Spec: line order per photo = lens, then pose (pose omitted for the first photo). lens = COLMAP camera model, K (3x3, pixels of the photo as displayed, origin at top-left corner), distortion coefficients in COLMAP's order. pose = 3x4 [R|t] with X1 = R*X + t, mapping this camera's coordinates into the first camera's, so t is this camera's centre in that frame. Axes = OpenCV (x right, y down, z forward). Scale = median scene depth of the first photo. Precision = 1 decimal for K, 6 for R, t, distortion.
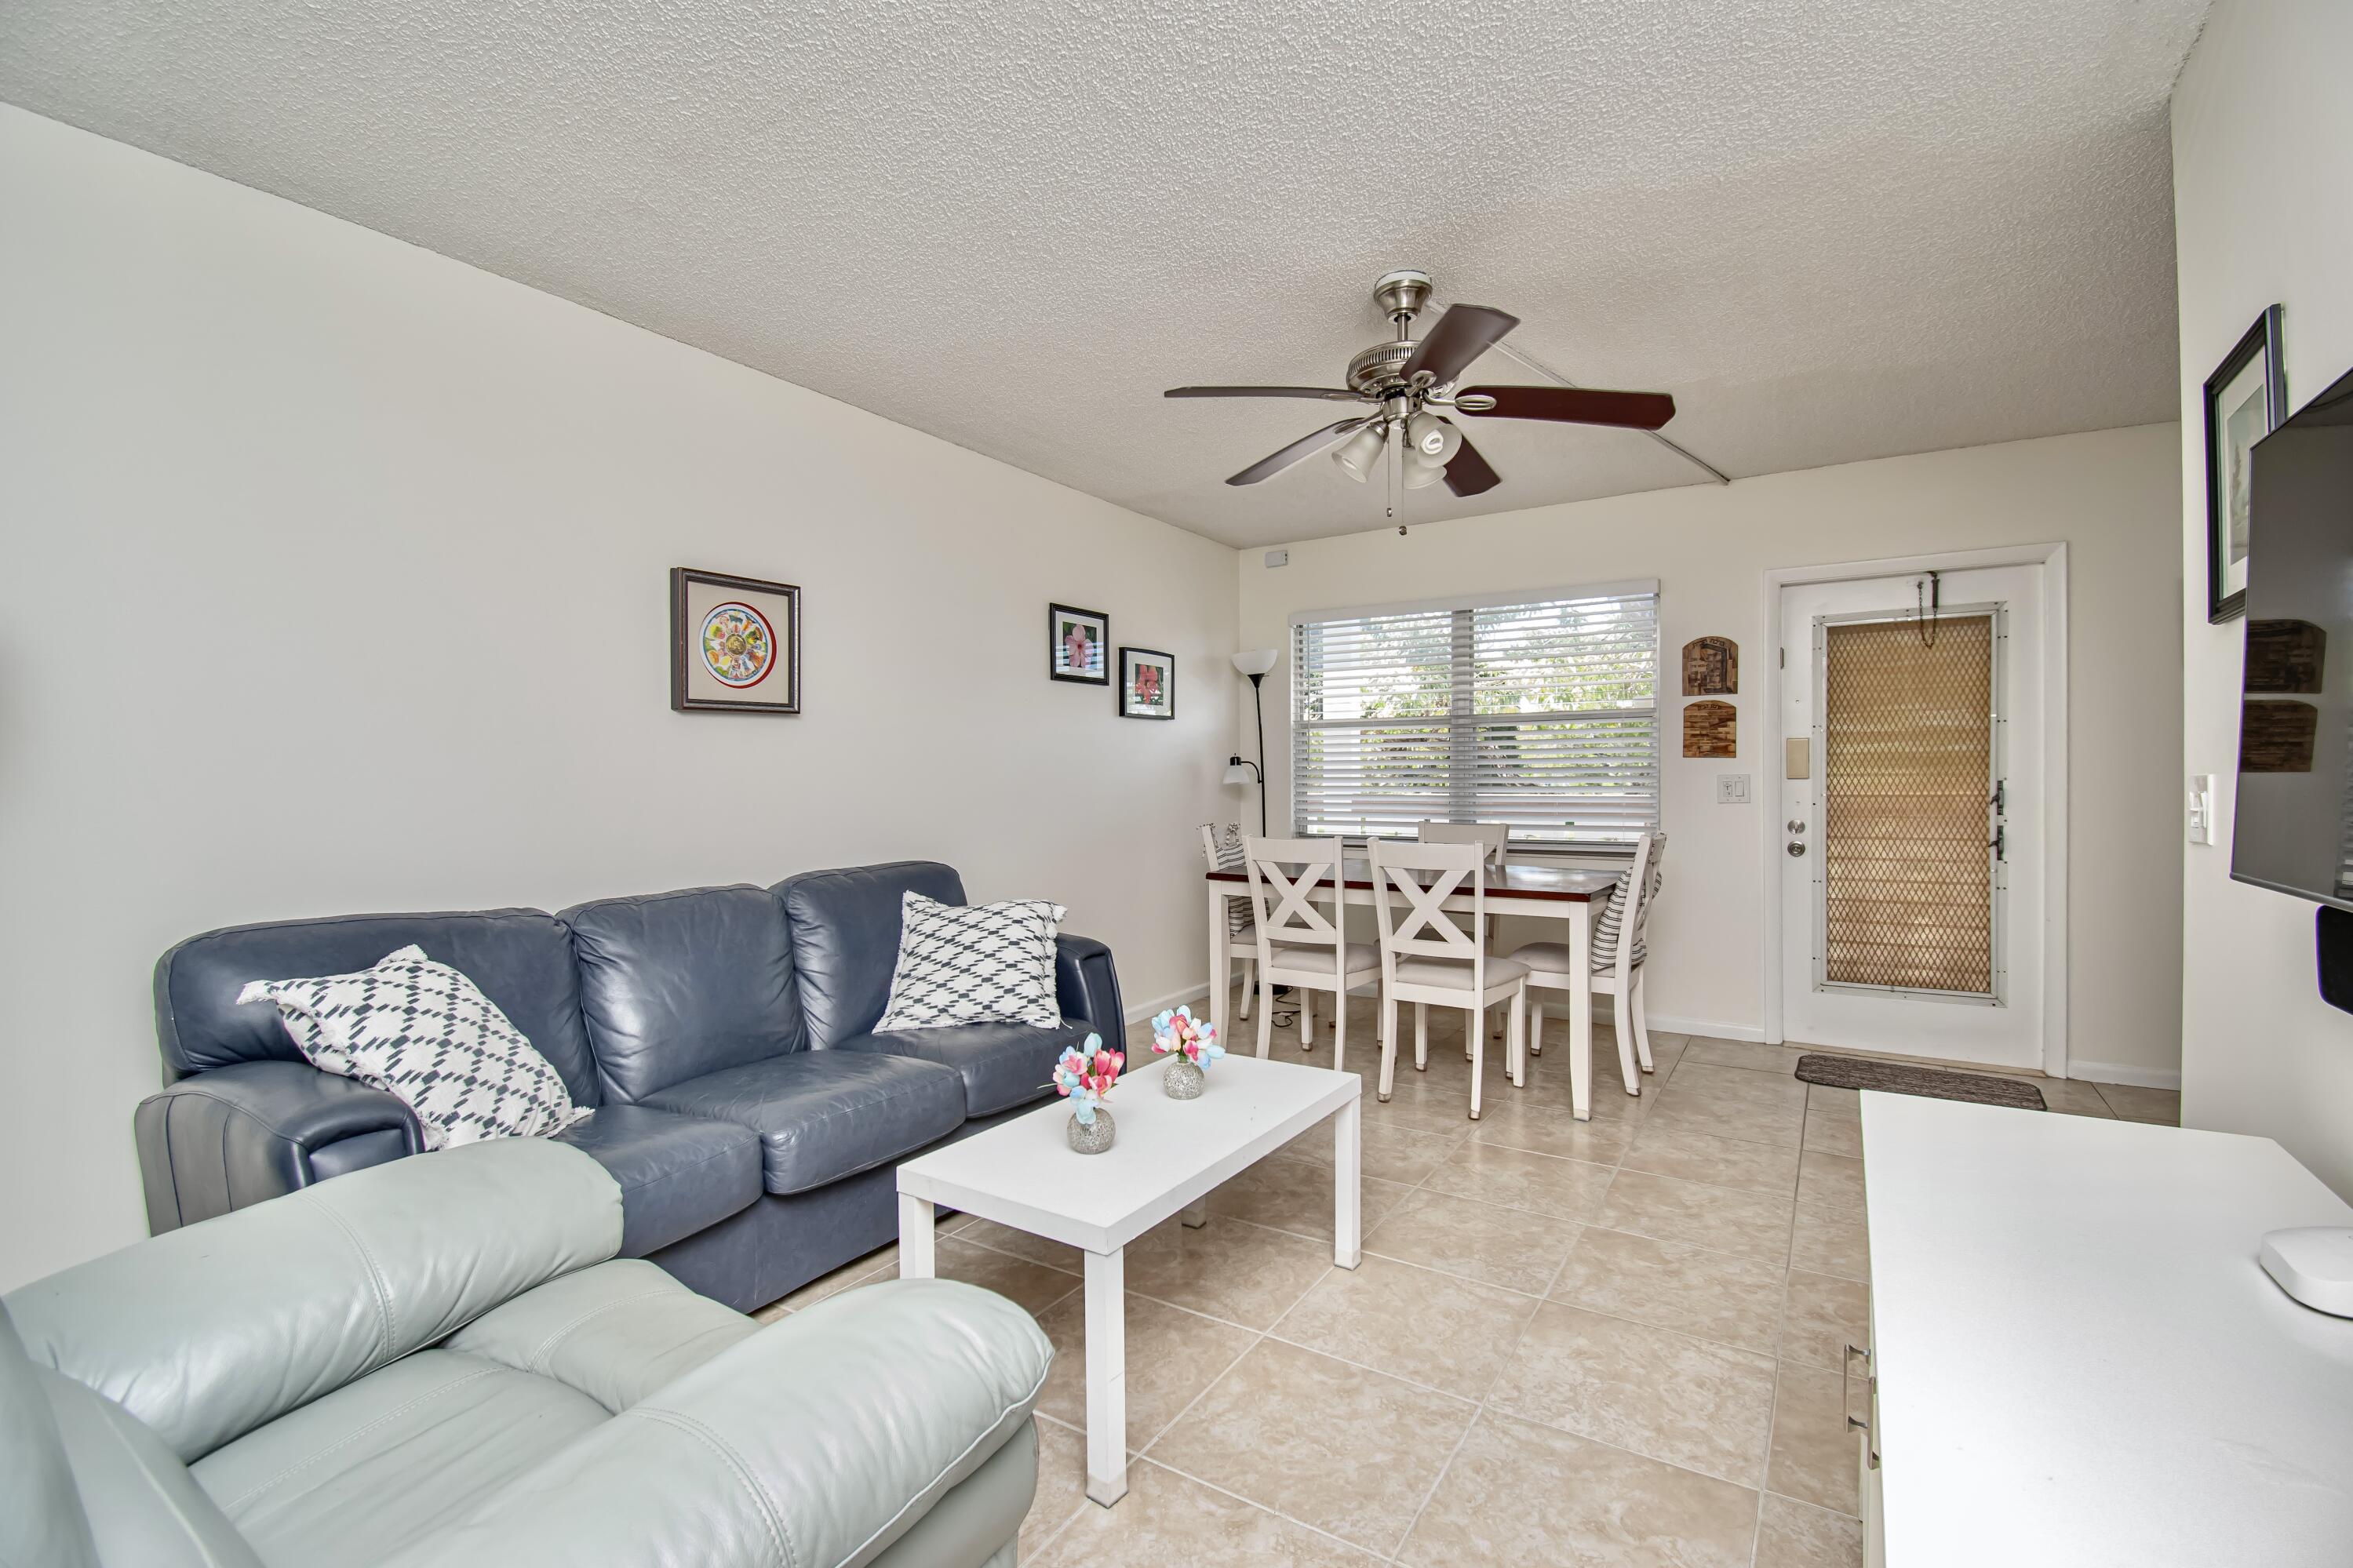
lens RADIAL K [[1061.3, 0, 1185.2], [0, 1061.3, 783.5], [0, 0, 1]] dist [0.011807, -0.022246]
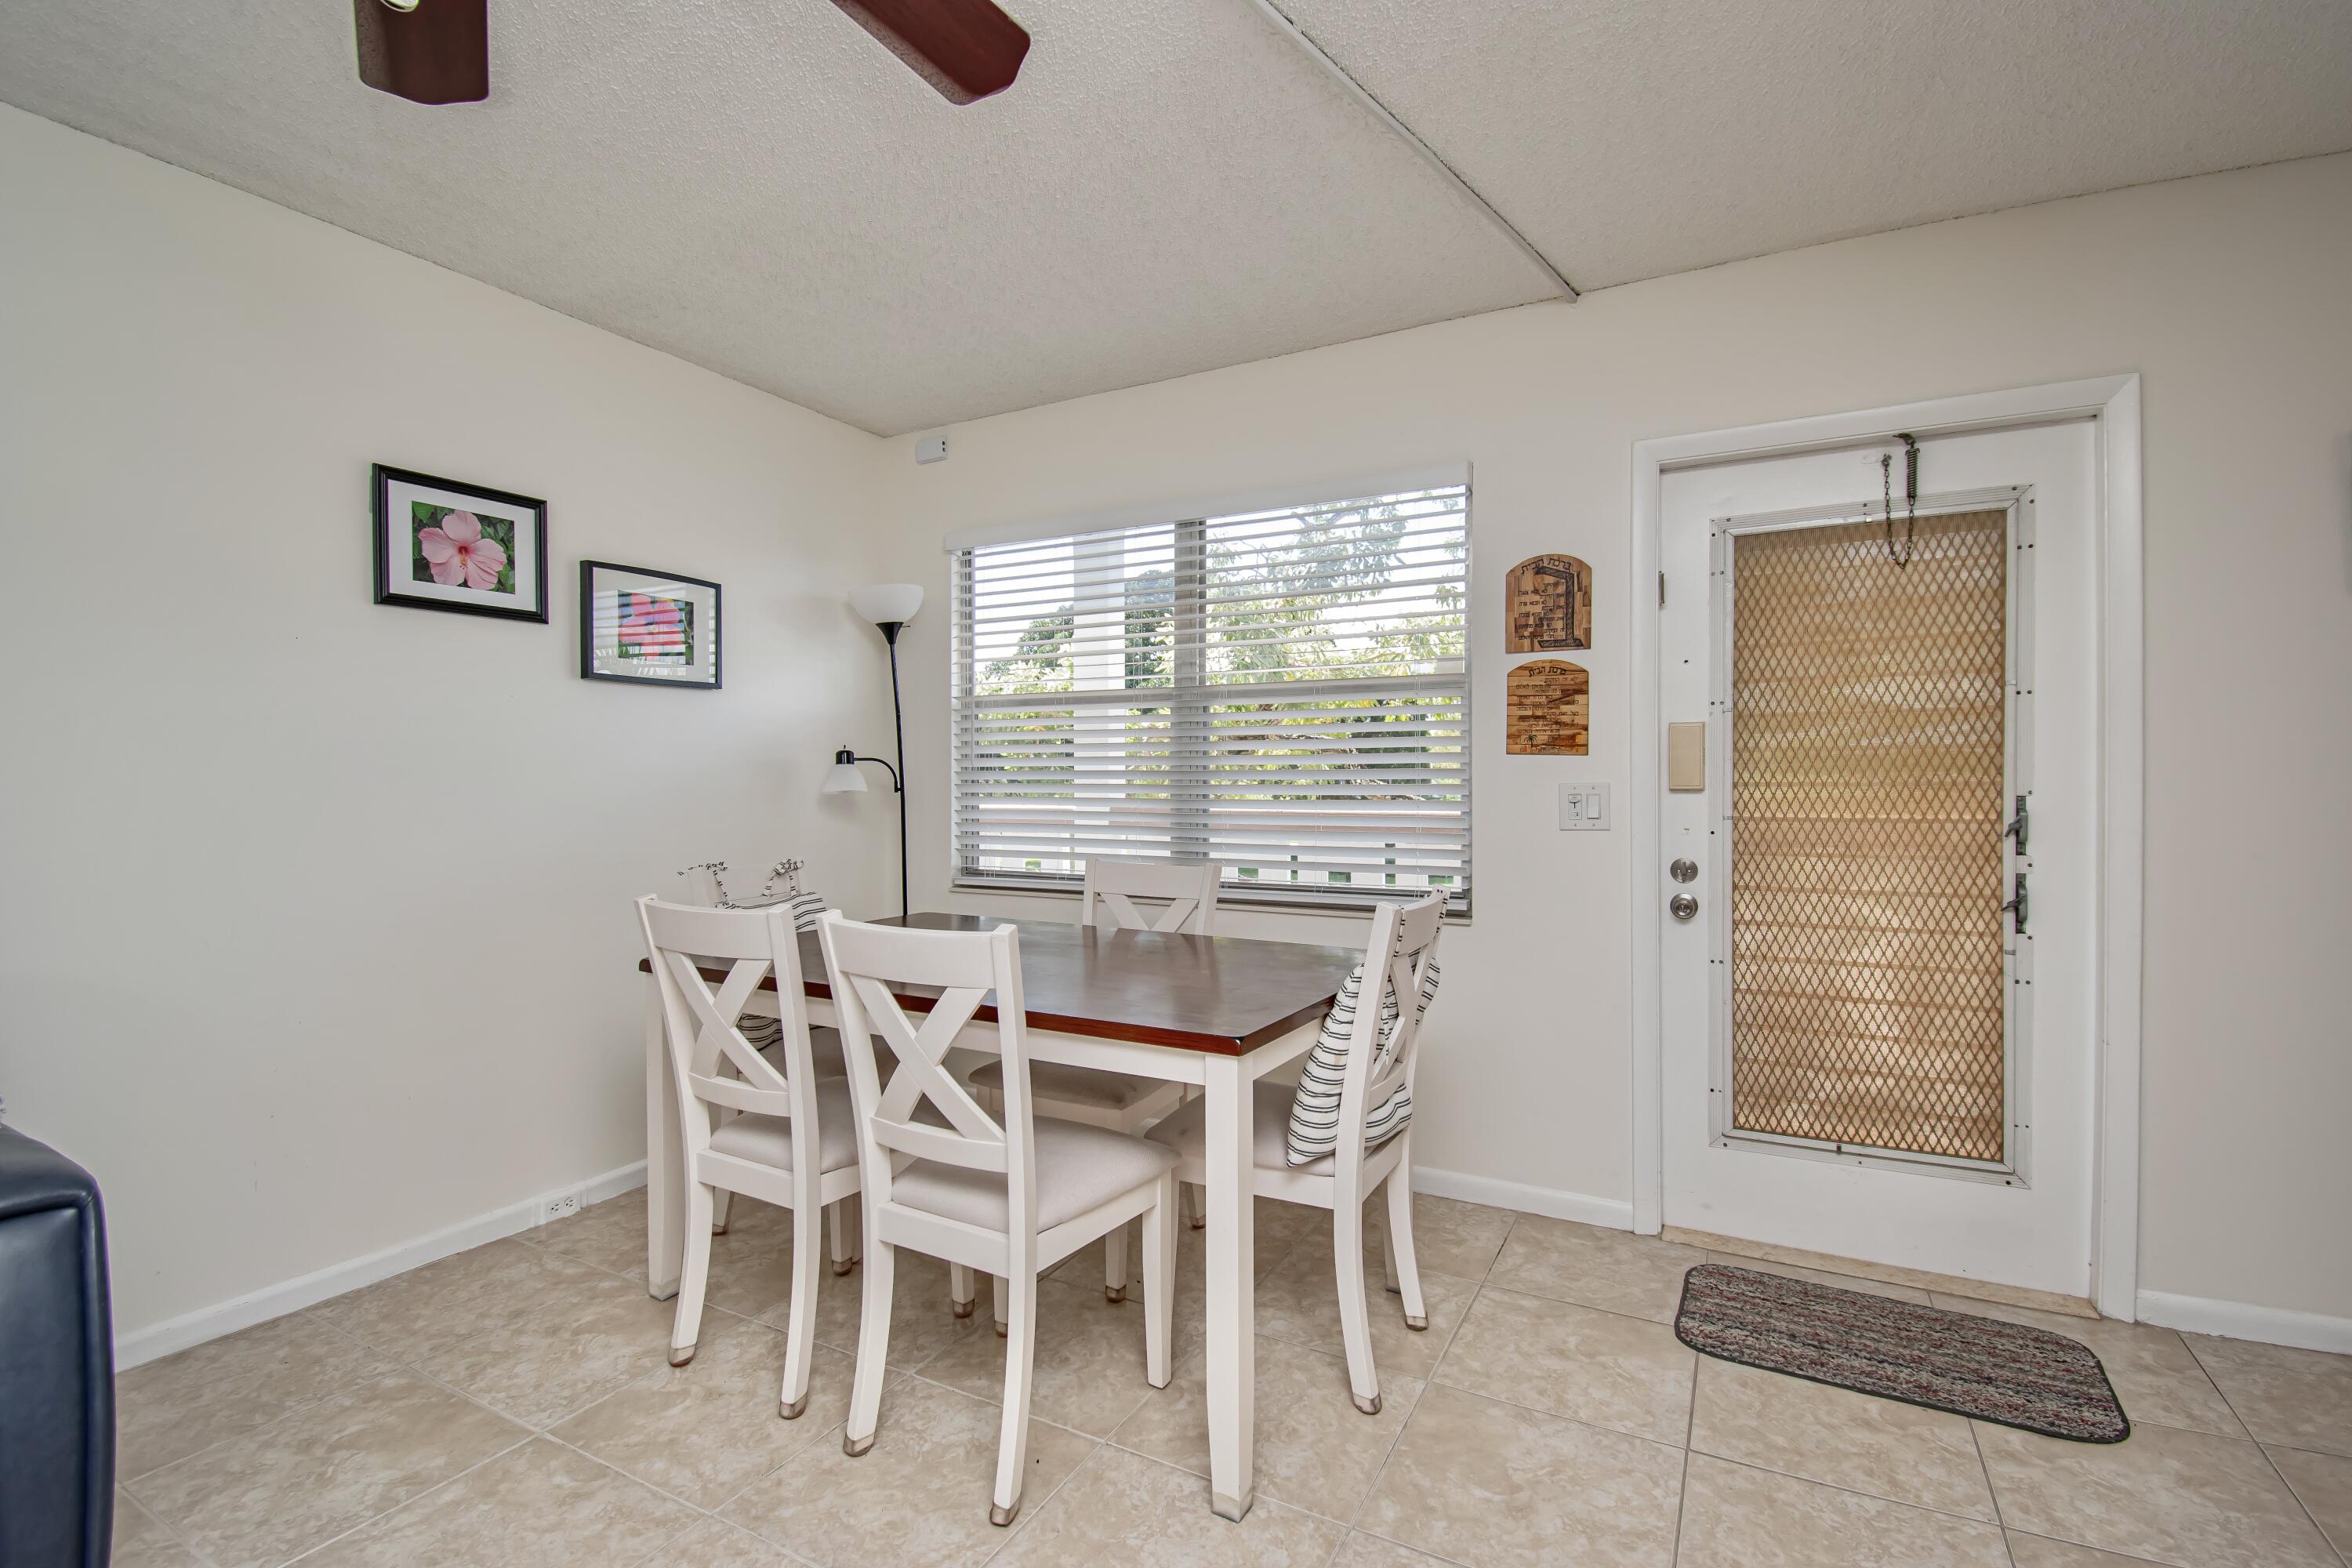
lens RADIAL K [[1072.5, 0, 1204.0], [0, 1072.5, 779.2], [0, 0, 1]] dist [0.008851, -0.016517]
pose [[0.997083, 0.005066, 0.076161, 0.262651], [-0.004530, 0.999964, -0.007212, -0.005353], [-0.076195, 0.006846, 0.997069, 0.423223]]
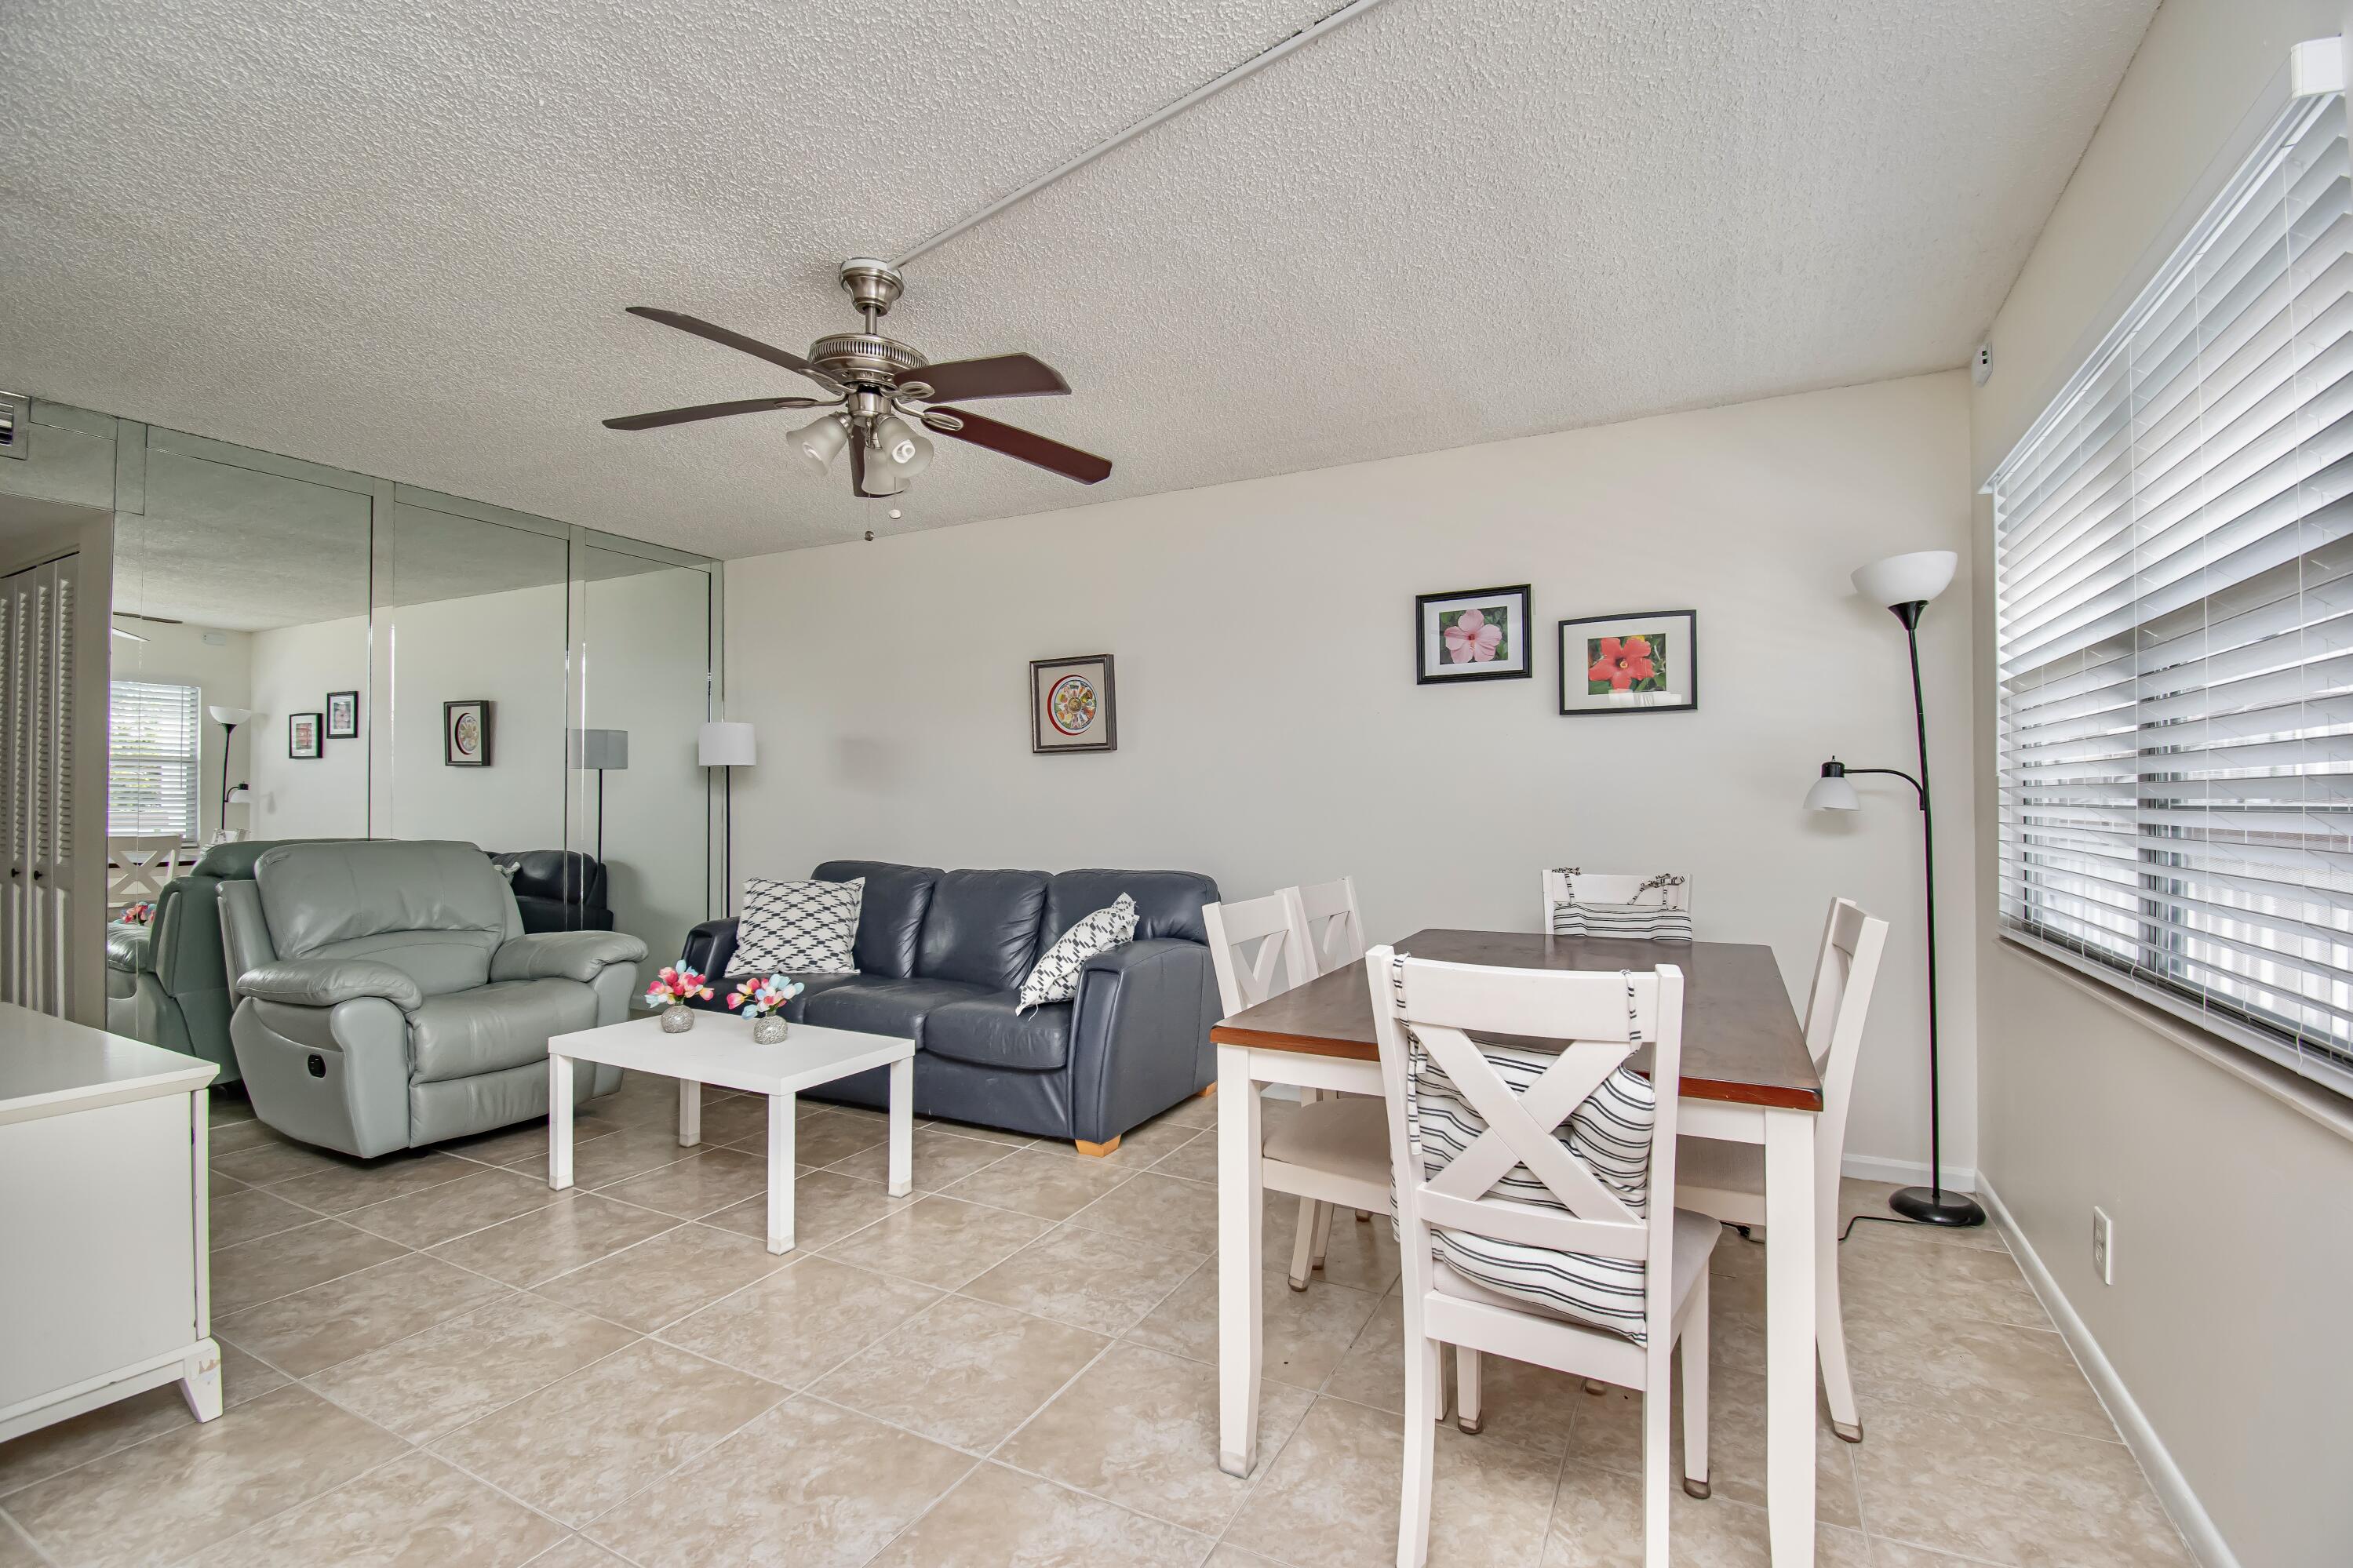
lens RADIAL K [[1037.3, 0, 1176.5], [0, 1037.3, 784.0], [0, 0, 1]] dist [0.019315, -0.029012]
pose [[0.075172, -0.006272, -0.997151, 0.709884], [-0.002669, 0.999975, -0.006491, -0.011176], [0.997167, 0.003149, 0.075153, 0.751554]]
